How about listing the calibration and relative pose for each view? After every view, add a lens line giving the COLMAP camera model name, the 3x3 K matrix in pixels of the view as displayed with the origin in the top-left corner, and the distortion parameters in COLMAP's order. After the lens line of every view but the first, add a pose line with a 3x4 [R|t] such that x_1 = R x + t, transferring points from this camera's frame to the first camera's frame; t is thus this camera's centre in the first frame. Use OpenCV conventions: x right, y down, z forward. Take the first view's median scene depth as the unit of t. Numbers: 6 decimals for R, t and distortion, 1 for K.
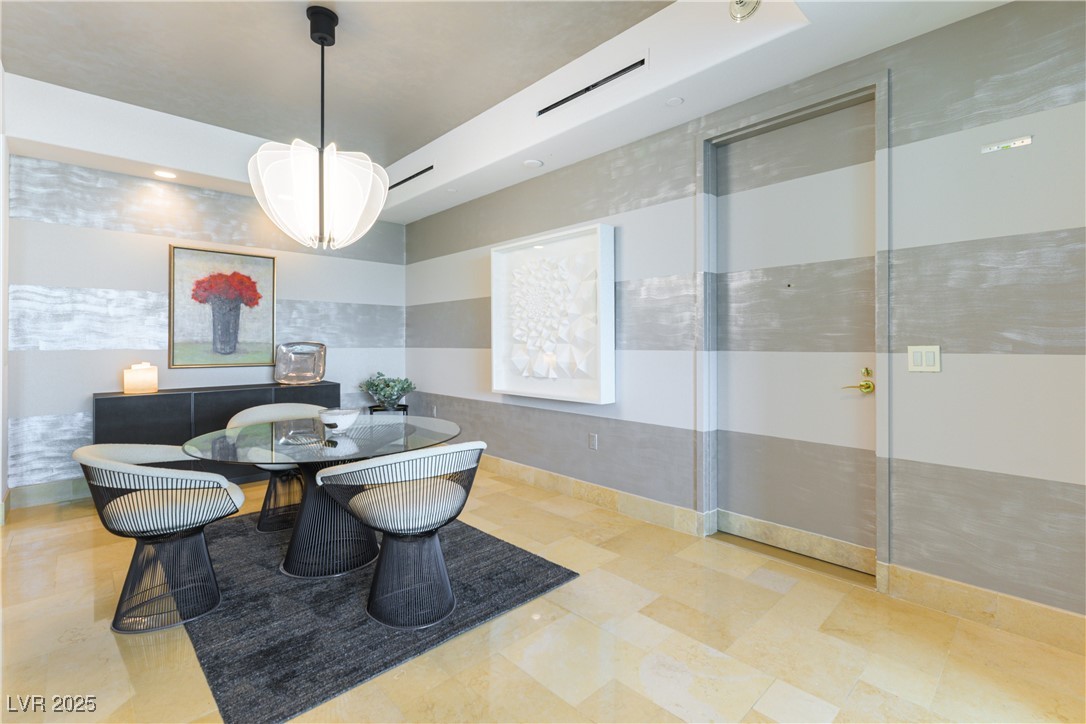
lens RADIAL K [[481.0, 0, 582.9], [0, 481.0, 343.1], [0, 0, 1]] dist [0.004540, -0.000201]
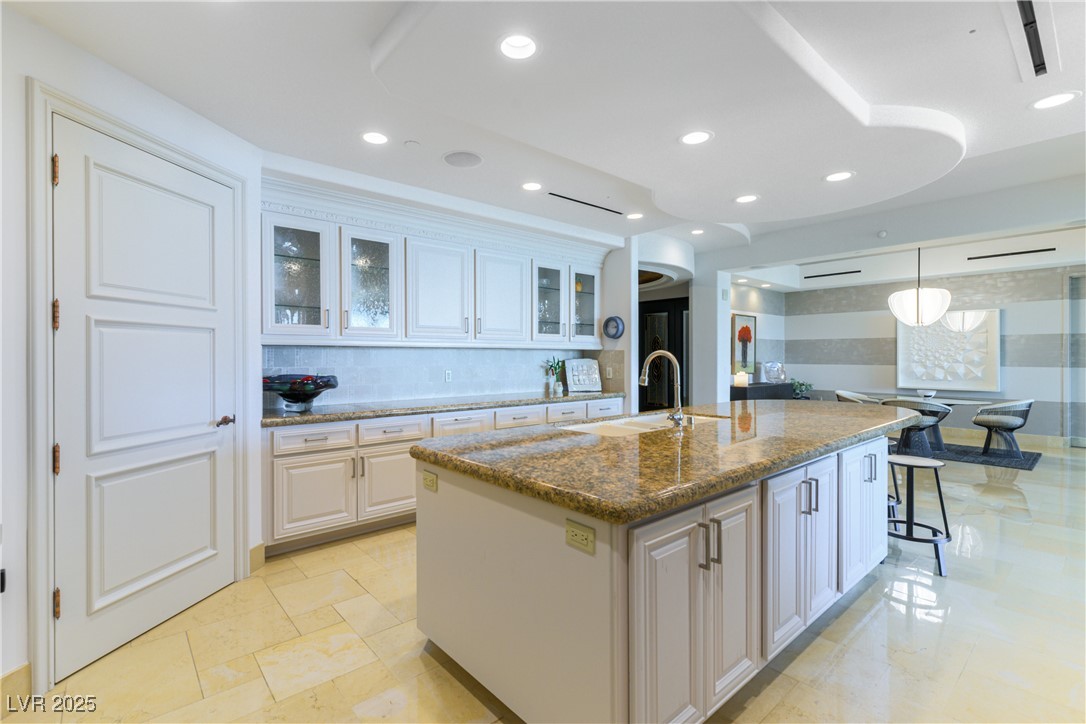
lens RADIAL K [[481.0, 0, 547.8], [0, 481.0, 355.6], [0, 0, 1]] dist [0.004540, -0.000201]
pose [[0.998247, 0.002776, -0.059124, -1.054173], [-0.002763, 0.999996, 0.000298, -0.017689], [0.059125, -0.000134, 0.998251, -0.733111]]
